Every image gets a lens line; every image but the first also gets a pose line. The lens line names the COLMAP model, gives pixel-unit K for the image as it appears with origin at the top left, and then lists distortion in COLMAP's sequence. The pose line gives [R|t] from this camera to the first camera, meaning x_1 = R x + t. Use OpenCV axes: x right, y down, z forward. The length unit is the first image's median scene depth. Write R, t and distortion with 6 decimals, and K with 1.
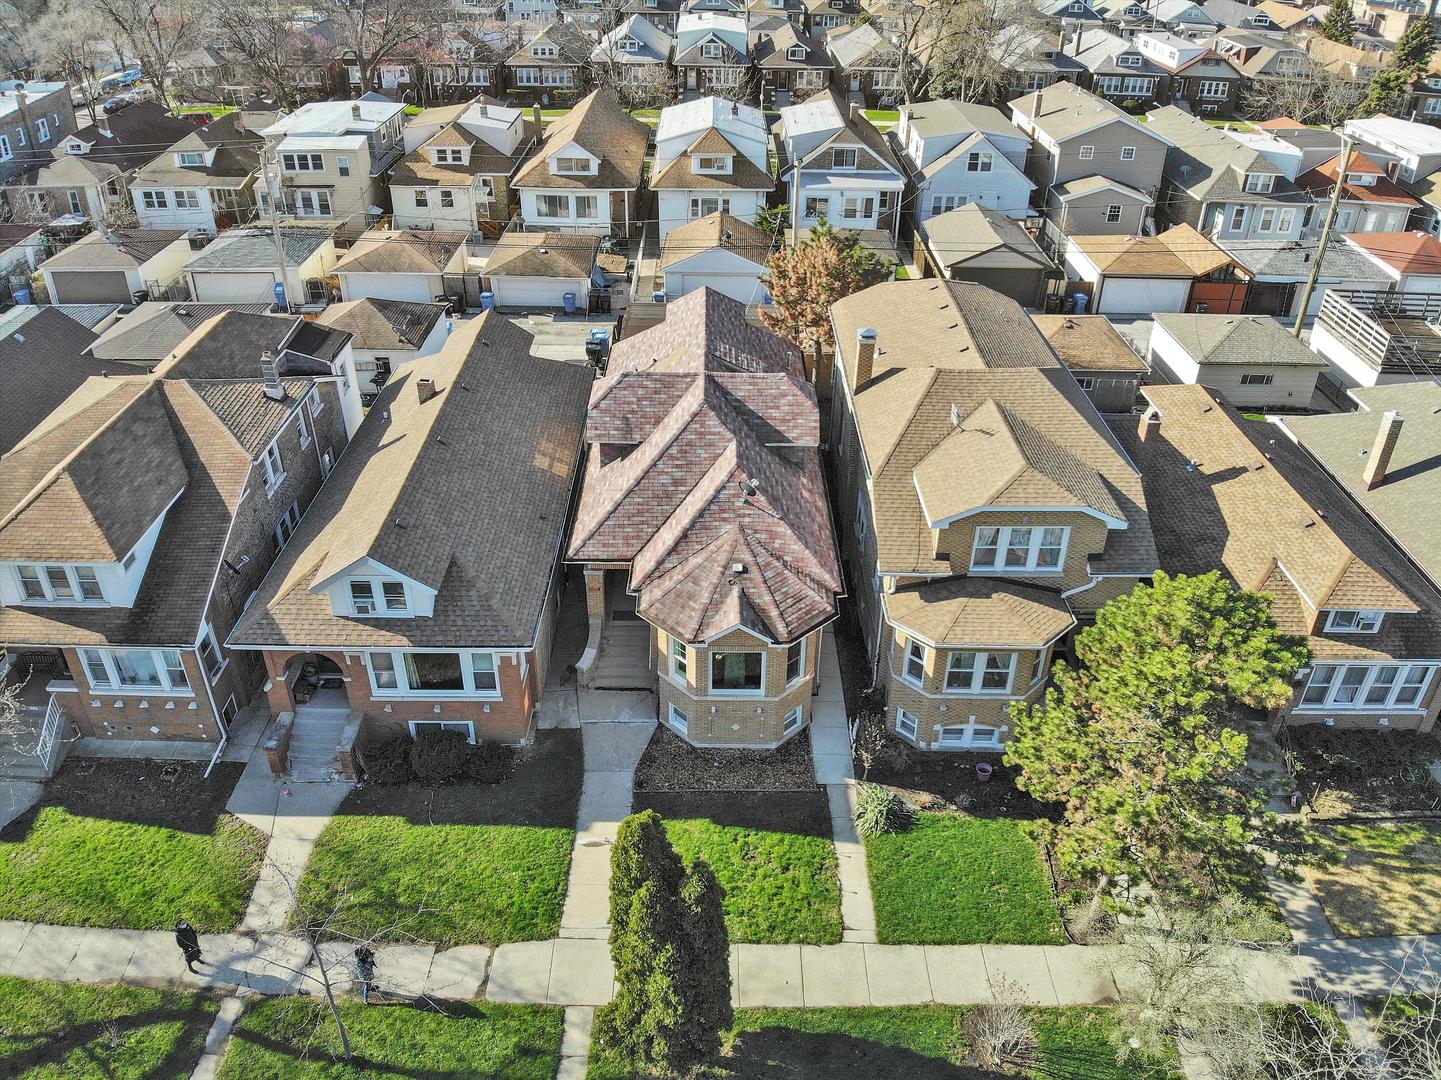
lens RADIAL K [[1073.7, 0, 720.5], [0, 1073.7, 540.0], [0, 0, 1]] dist [0.092011, -0.258114]
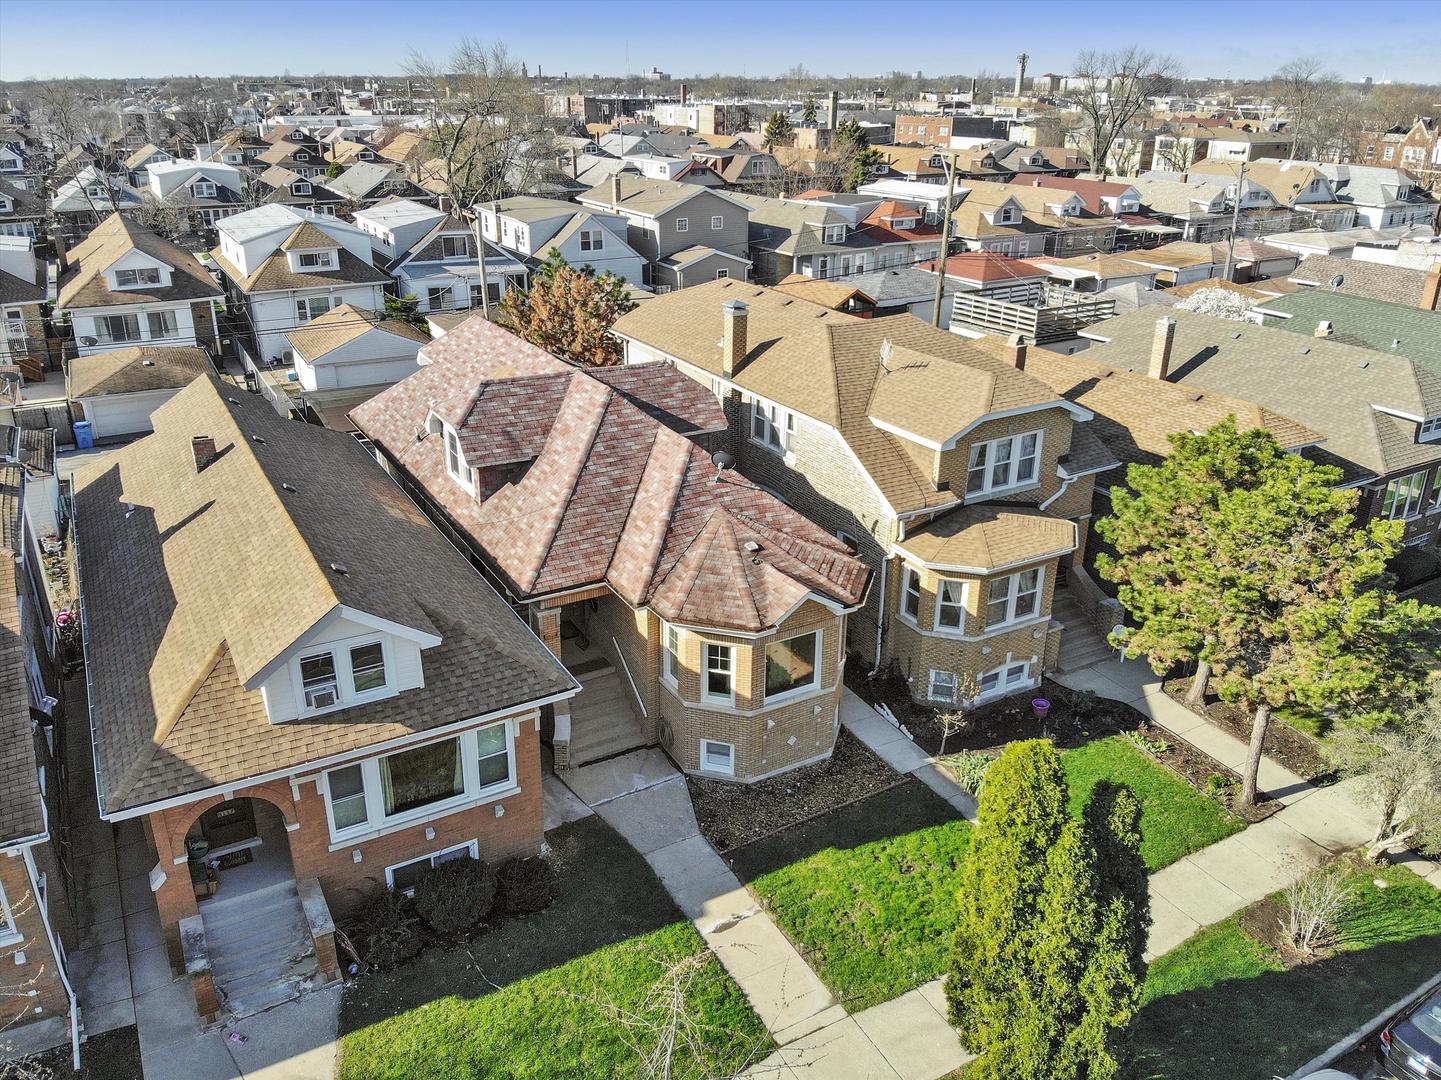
lens RADIAL K [[1086.2, 0, 720.5], [0, 1086.2, 540.0], [0, 0, 1]] dist [0.076296, -0.176732]
pose [[0.861692, -0.196977, 0.467639, -0.382518], [0.271774, 0.957409, -0.097506, 0.093527], [-0.428515, 0.211113, 0.878525, 0.267502]]
